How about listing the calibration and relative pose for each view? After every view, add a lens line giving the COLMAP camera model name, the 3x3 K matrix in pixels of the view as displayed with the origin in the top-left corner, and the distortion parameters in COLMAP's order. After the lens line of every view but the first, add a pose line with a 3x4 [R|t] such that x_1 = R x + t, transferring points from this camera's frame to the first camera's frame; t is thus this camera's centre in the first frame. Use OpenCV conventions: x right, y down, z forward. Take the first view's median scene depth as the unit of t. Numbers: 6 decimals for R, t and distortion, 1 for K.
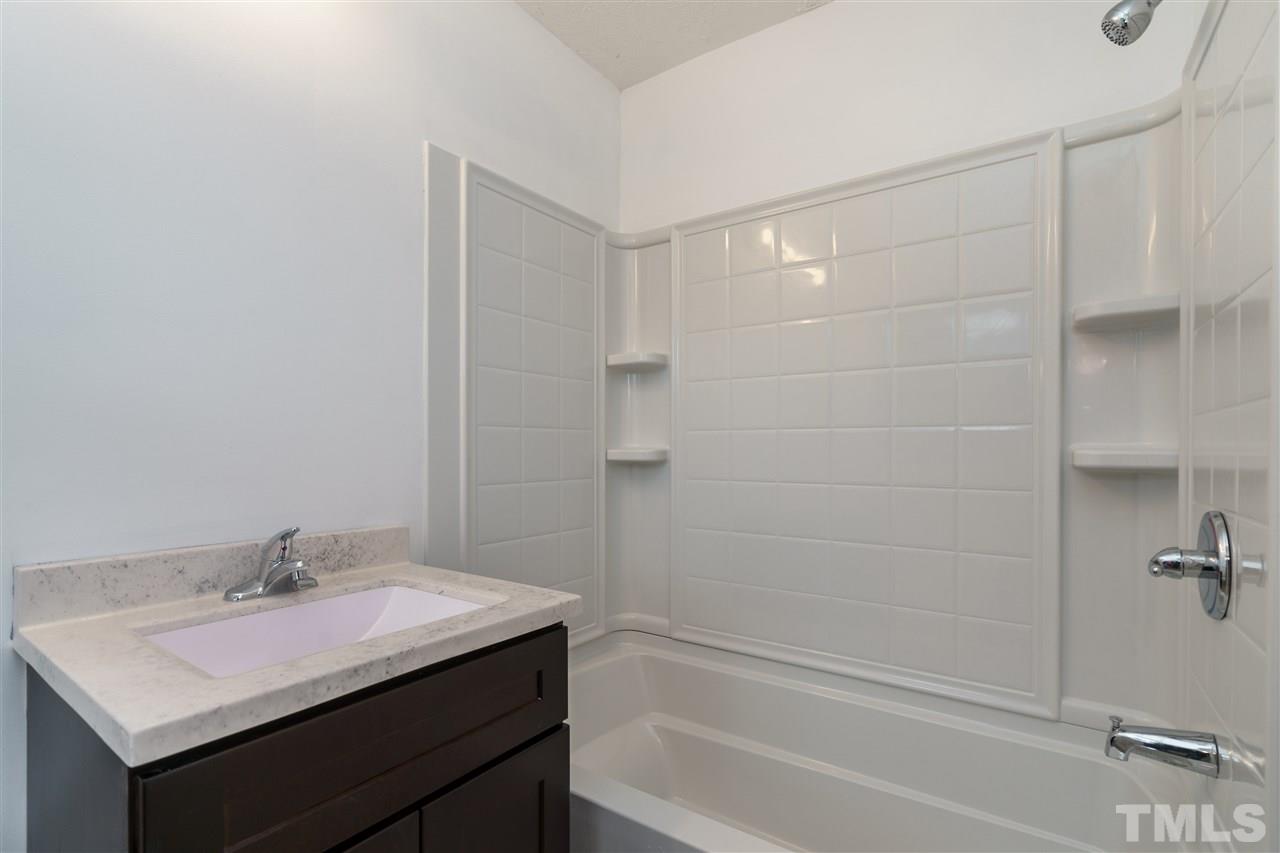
lens RADIAL K [[595.9, 0, 643.2], [0, 595.9, 446.6], [0, 0, 1]] dist [0.001486, 0.000297]
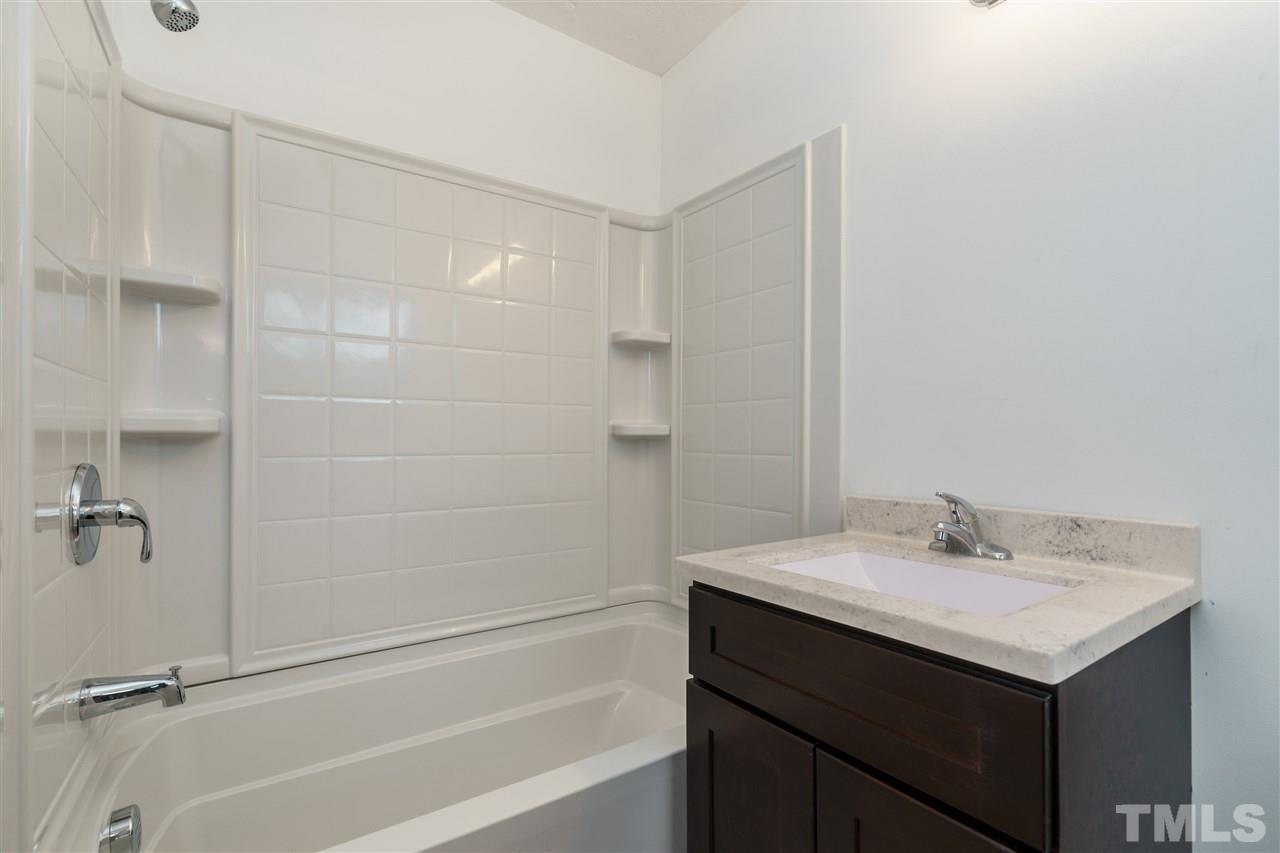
lens RADIAL K [[571.6, 0, 631.3], [0, 571.6, 422.5], [0, 0, 1]] dist [-0.000668, 0.000211]
pose [[0.363584, 0.009016, 0.931518, -0.603614], [-0.019157, 0.999814, -0.002200, 0.002197], [-0.931364, -0.017046, 0.363690, 0.426105]]
